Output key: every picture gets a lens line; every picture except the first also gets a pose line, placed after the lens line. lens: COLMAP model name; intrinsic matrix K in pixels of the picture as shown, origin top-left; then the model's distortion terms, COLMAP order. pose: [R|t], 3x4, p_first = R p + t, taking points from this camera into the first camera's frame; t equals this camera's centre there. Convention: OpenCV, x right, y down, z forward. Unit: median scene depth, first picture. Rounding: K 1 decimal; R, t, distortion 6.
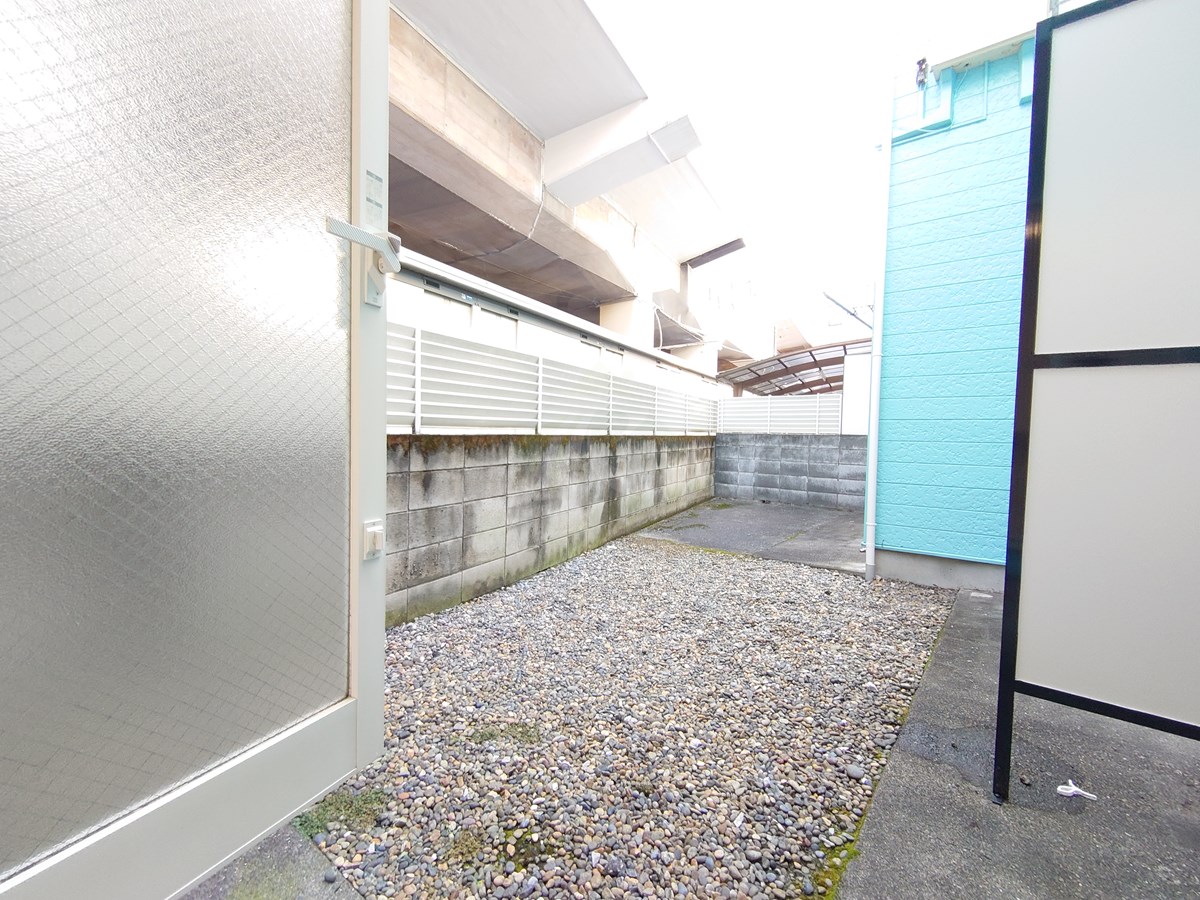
lens RADIAL K [[515.5, 0, 602.4], [0, 515.5, 448.3], [0, 0, 1]] dist [0.001218, -0.002898]
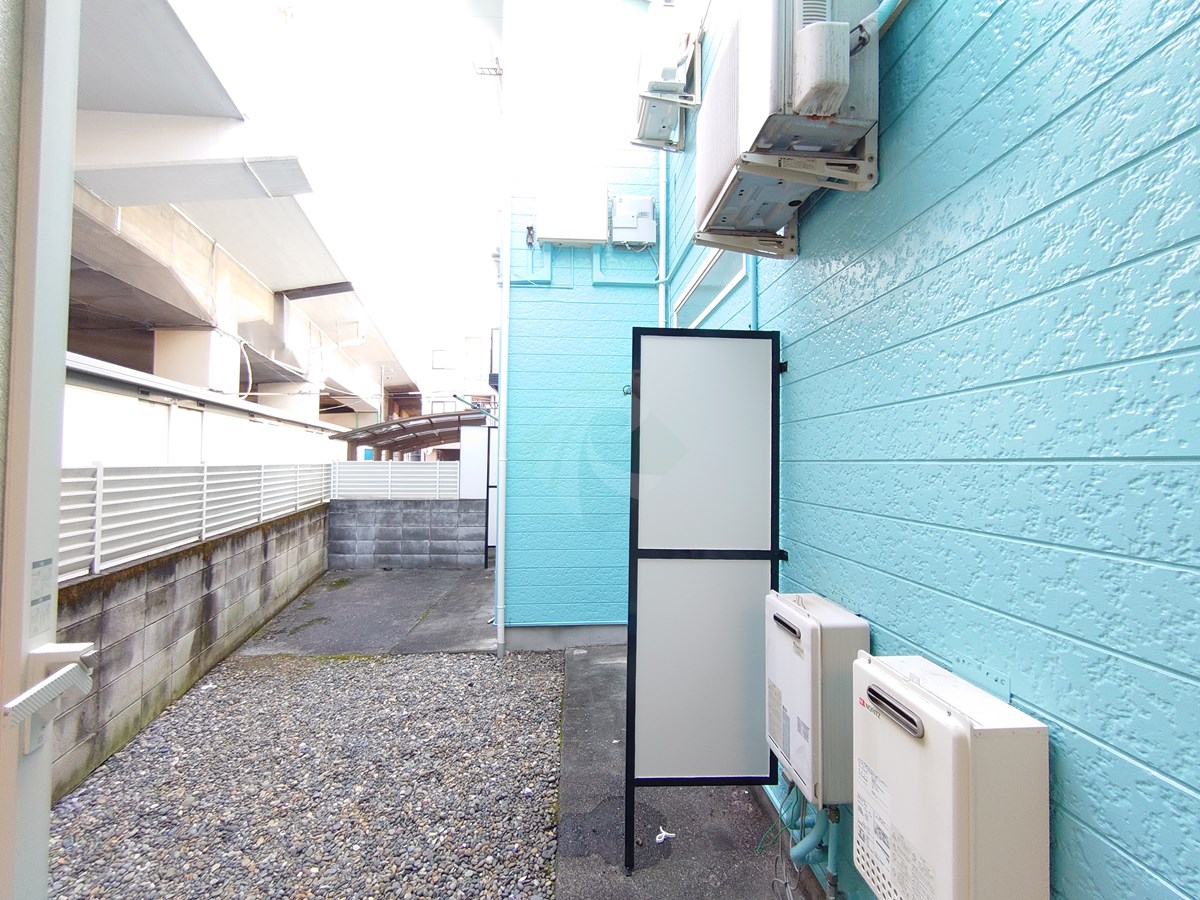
lens RADIAL K [[515.5, 0, 602.4], [0, 515.5, 448.3], [0, 0, 1]] dist [0.001218, -0.002898]
pose [[0.740182, 0.005276, 0.672386, -0.066223], [0.031535, 0.998597, -0.042550, -0.118747], [-0.671666, 0.052698, 0.738977, -0.010864]]
